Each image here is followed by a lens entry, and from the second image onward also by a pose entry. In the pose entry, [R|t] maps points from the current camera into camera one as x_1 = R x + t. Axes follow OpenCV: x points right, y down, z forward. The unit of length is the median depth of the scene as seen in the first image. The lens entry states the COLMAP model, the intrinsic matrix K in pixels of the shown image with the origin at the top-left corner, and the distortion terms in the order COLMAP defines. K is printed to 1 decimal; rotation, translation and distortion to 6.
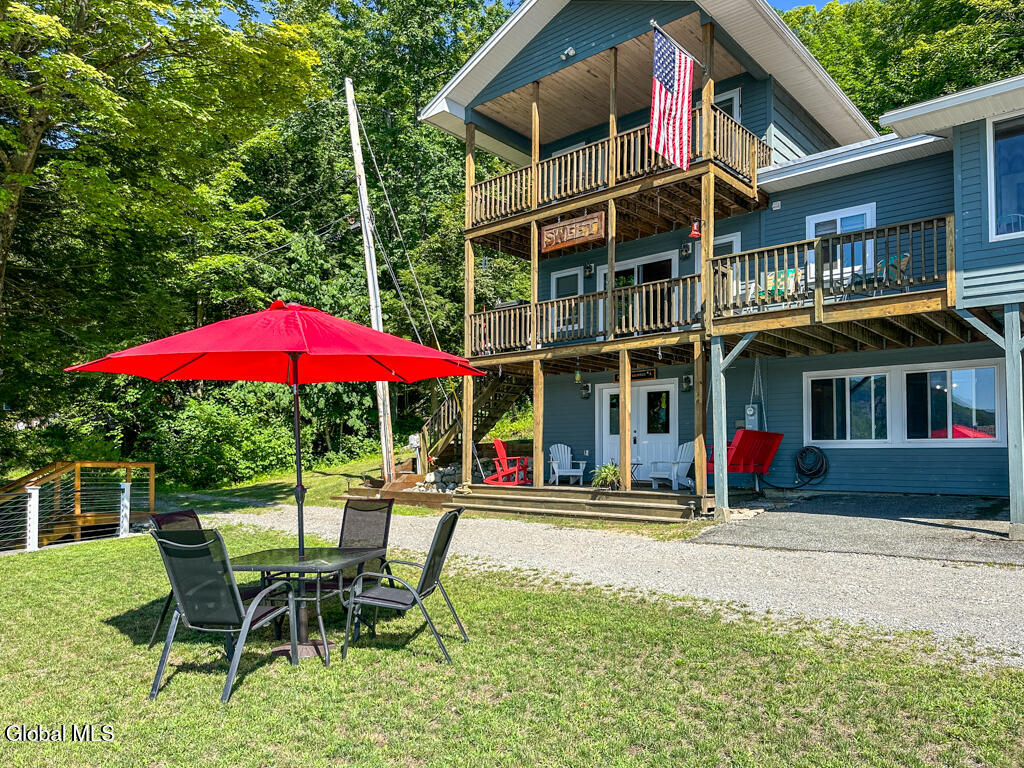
lens RADIAL K [[734.3, 0, 509.3], [0, 734.3, 427.3], [0, 0, 1]] dist [0.108349, -0.178396]
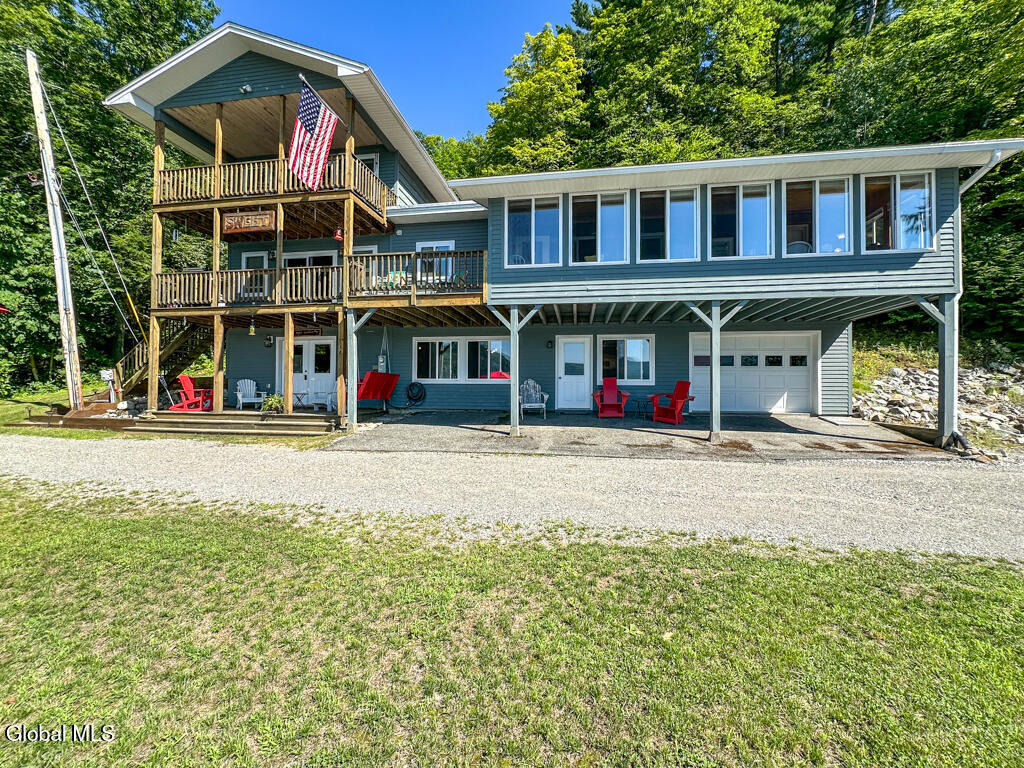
lens RADIAL K [[416.5, 0, 514.8], [0, 416.5, 378.6], [0, 0, 1]] dist [-0.002137, -0.000437]
pose [[0.850965, 0.011031, 0.525106, 0.107289], [-0.023703, 0.999567, 0.017415, -0.004181], [-0.524687, -0.027266, 0.850858, 0.100230]]
